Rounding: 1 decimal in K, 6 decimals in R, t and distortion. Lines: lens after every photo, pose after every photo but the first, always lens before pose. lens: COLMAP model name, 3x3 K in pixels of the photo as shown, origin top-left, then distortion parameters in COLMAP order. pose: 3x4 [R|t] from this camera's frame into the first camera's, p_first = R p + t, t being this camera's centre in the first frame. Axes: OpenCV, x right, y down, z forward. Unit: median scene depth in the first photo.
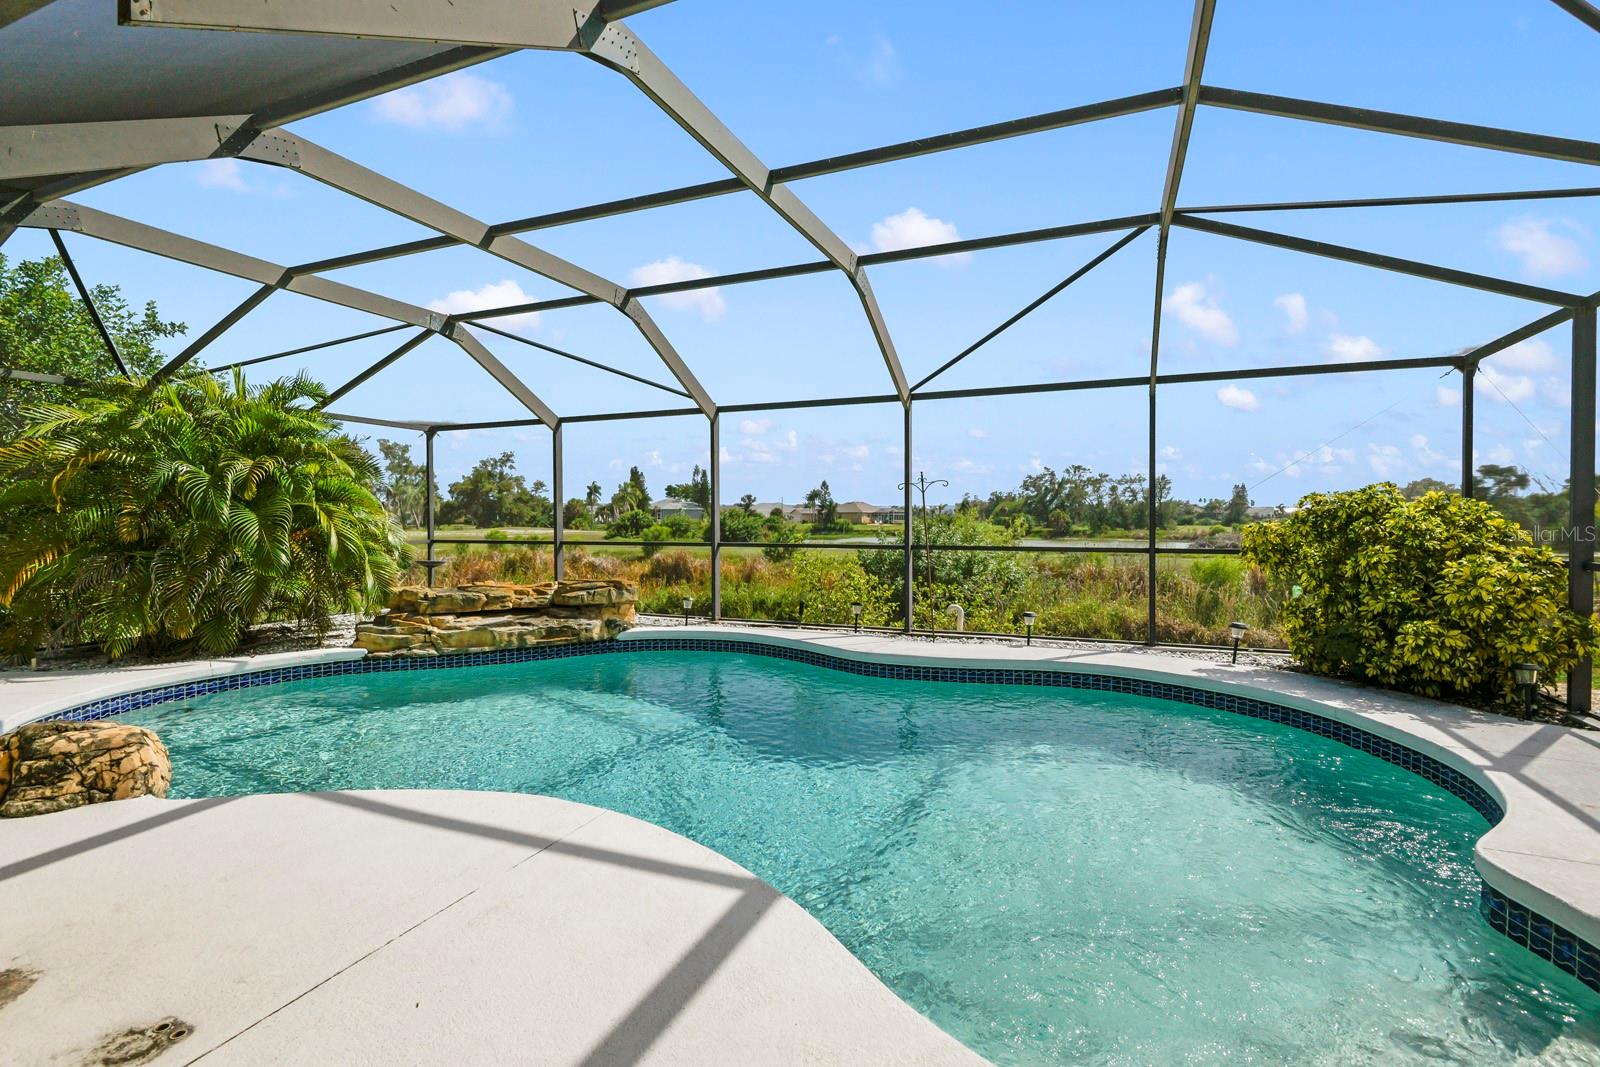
lens RADIAL K [[758.9, 0, 785.0], [0, 758.9, 530.3], [0, 0, 1]] dist [-0.001077, -0.004273]
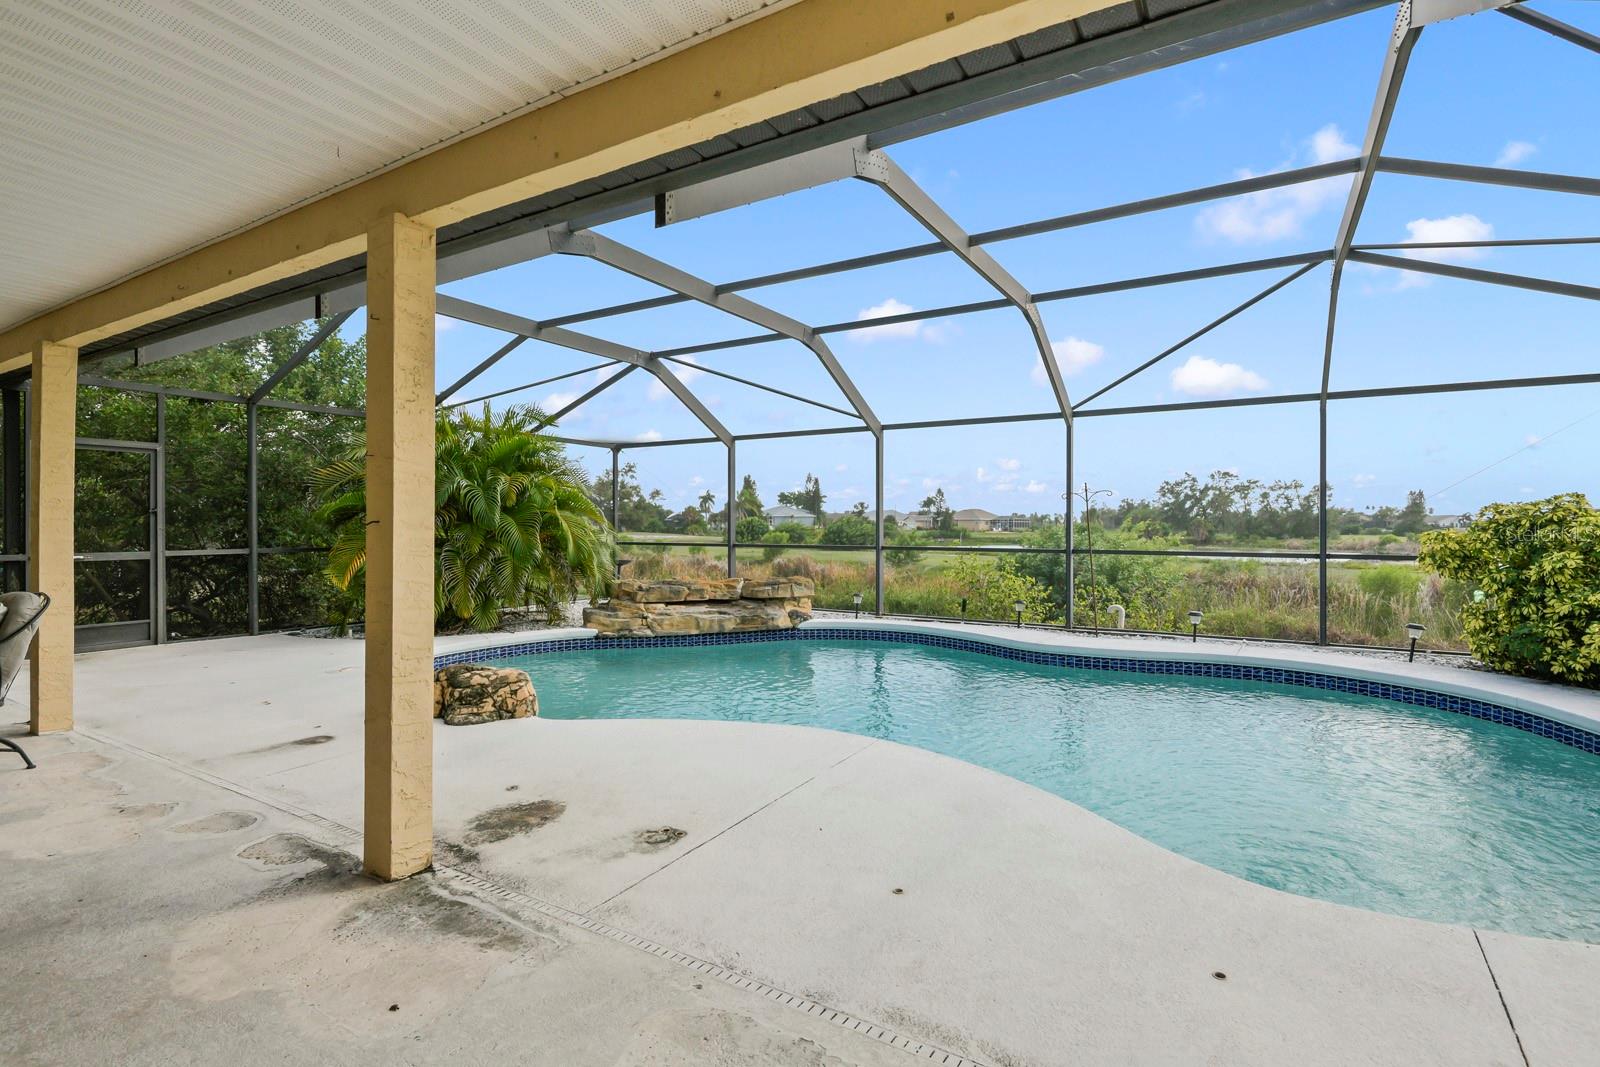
lens RADIAL K [[726.1, 0, 769.4], [0, 726.1, 529.7], [0, 0, 1]] dist [-0.002781, -0.000589]
pose [[0.982198, 0.006364, -0.187741, -0.063528], [-0.008004, 0.999936, -0.007980, 0.002833], [0.187678, 0.009340, 0.982186, -0.105572]]
